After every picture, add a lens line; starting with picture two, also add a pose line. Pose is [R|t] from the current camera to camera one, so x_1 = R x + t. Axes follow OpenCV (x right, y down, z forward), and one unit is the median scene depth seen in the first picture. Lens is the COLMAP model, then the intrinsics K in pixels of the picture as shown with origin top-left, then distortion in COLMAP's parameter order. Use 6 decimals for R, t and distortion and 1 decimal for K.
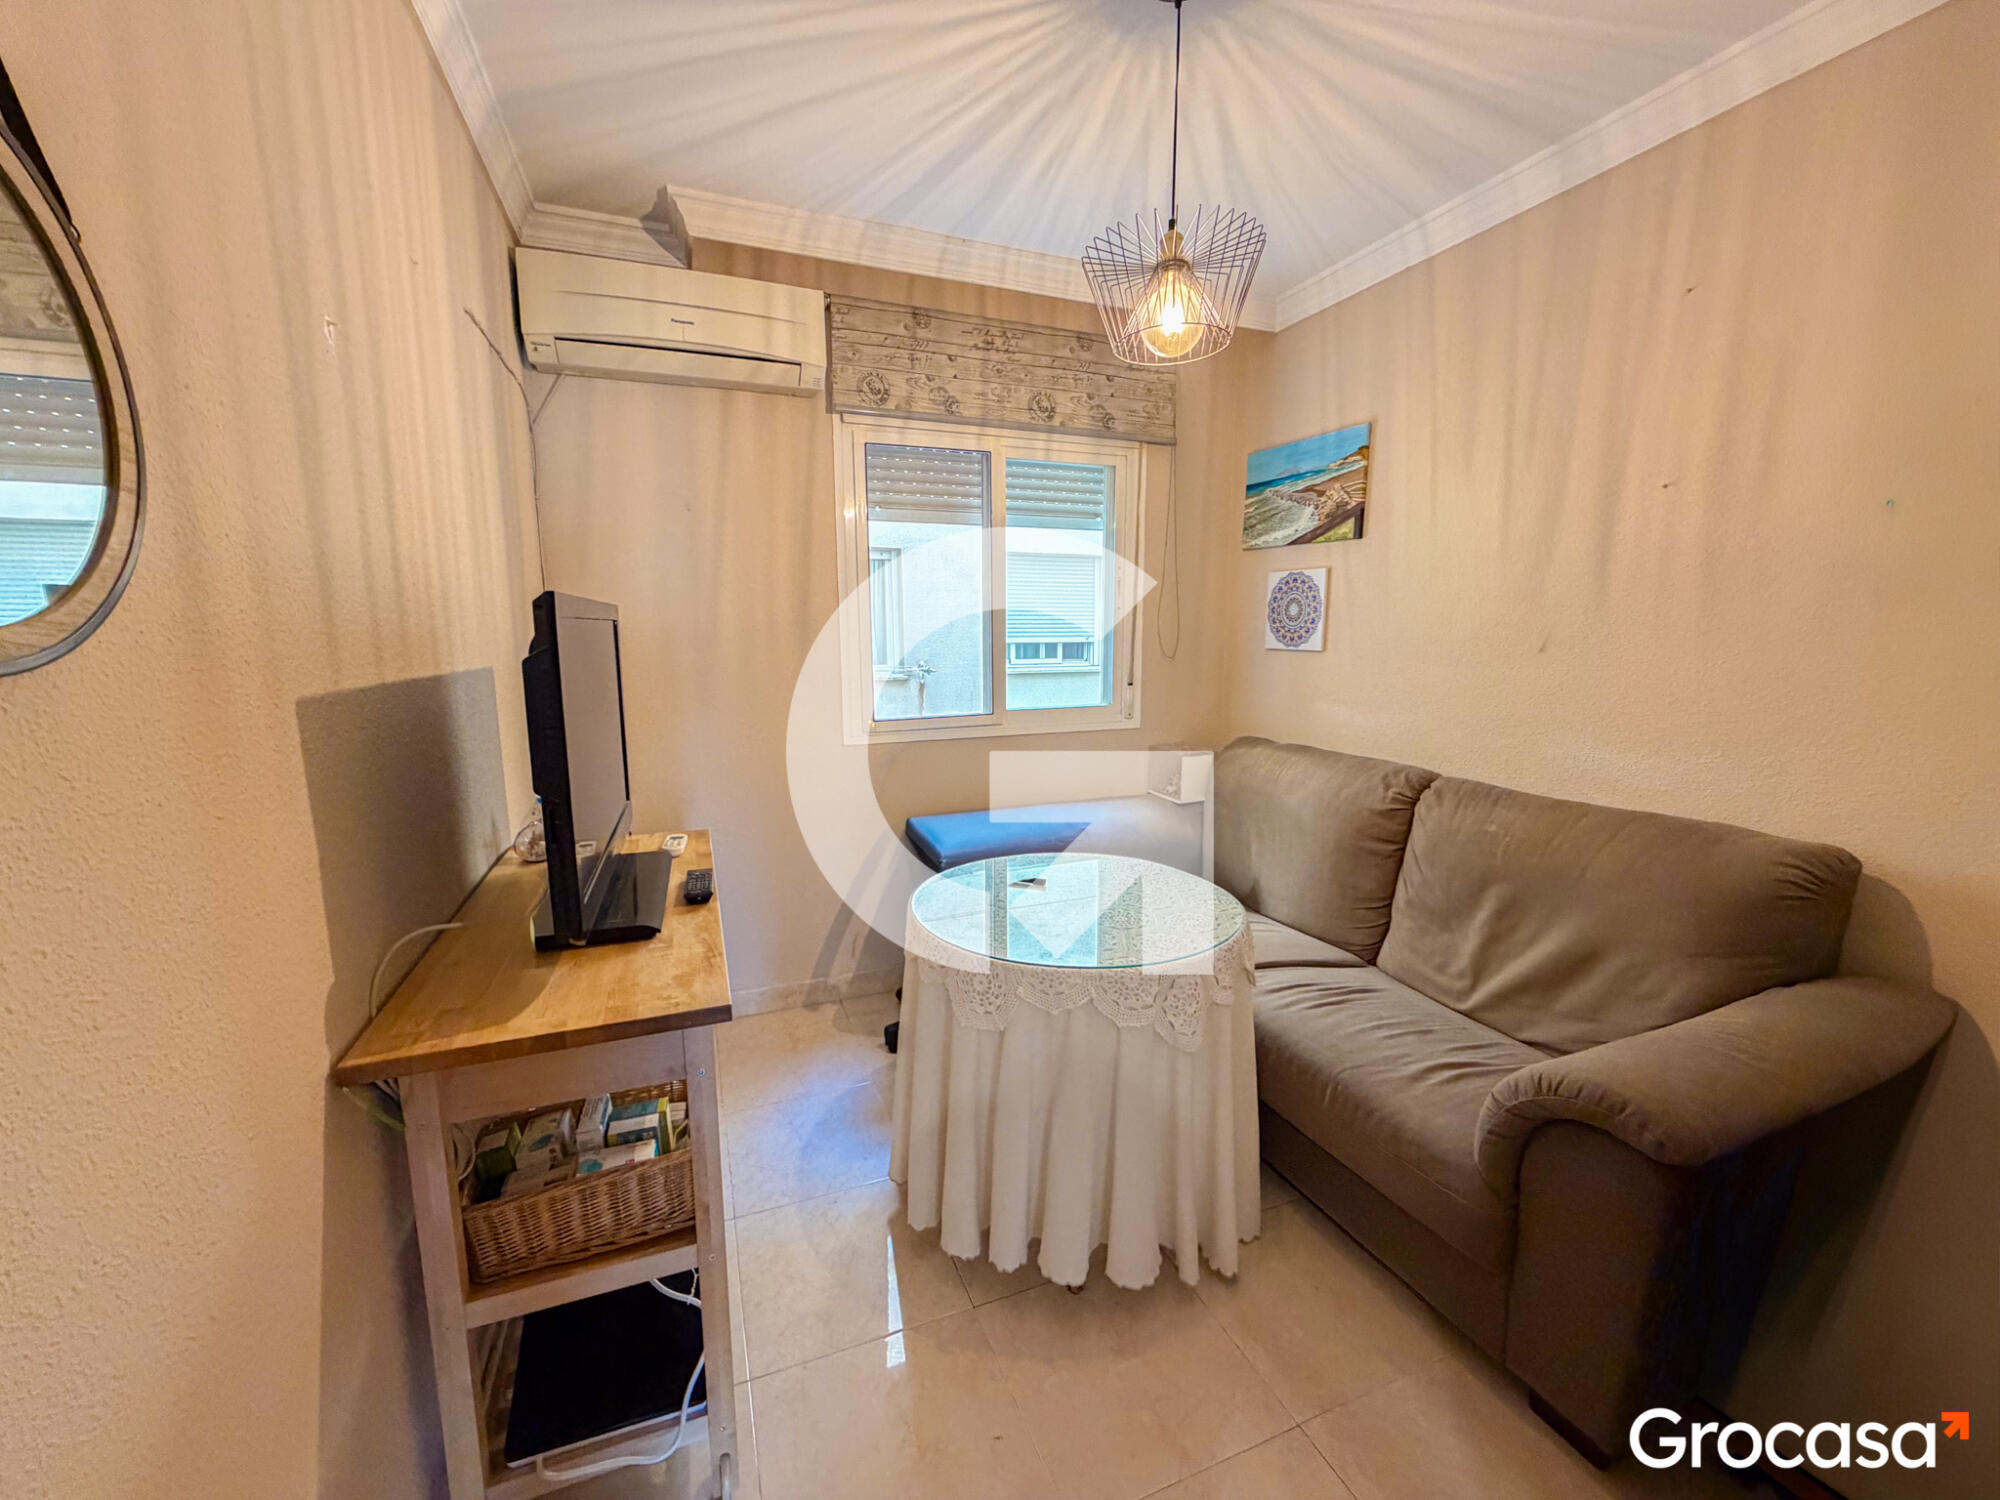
lens RADIAL K [[798.9, 0, 999.8], [0, 798.9, 748.0], [0, 0, 1]] dist [-0.000689, 0.000217]
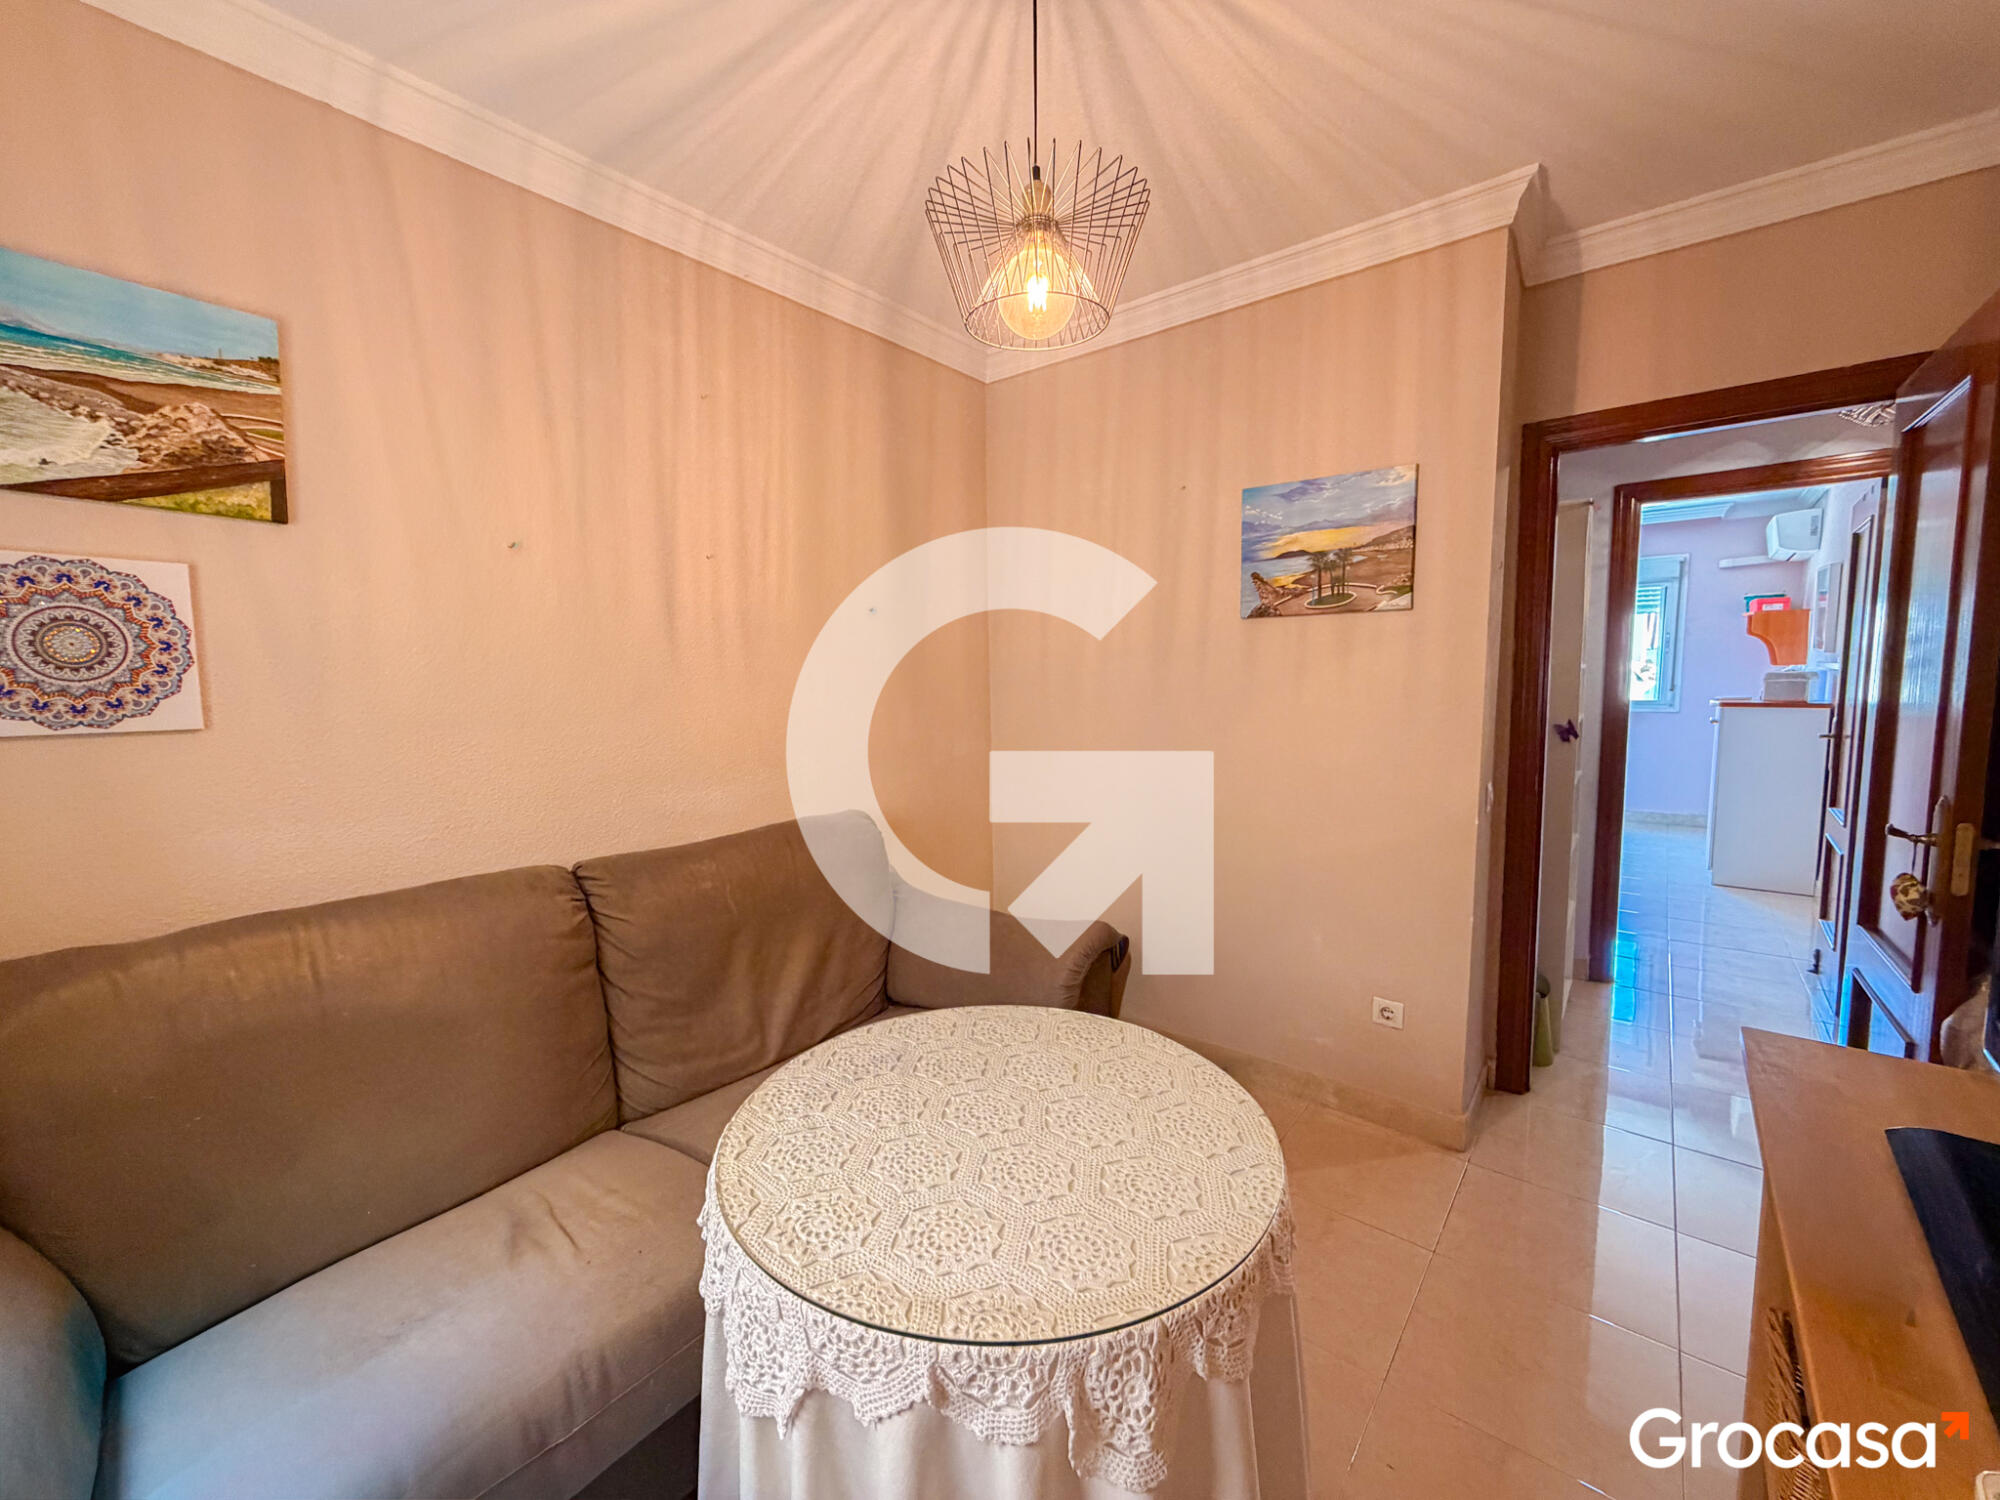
lens RADIAL K [[798.9, 0, 997.3], [0, 798.9, 748.1], [0, 0, 1]] dist [-0.000689, 0.000217]
pose [[-0.498146, -0.079843, 0.863409, -0.282865], [0.139932, 0.975297, 0.170924, -0.129072], [-0.855728, 0.205963, -0.474668, 0.834667]]
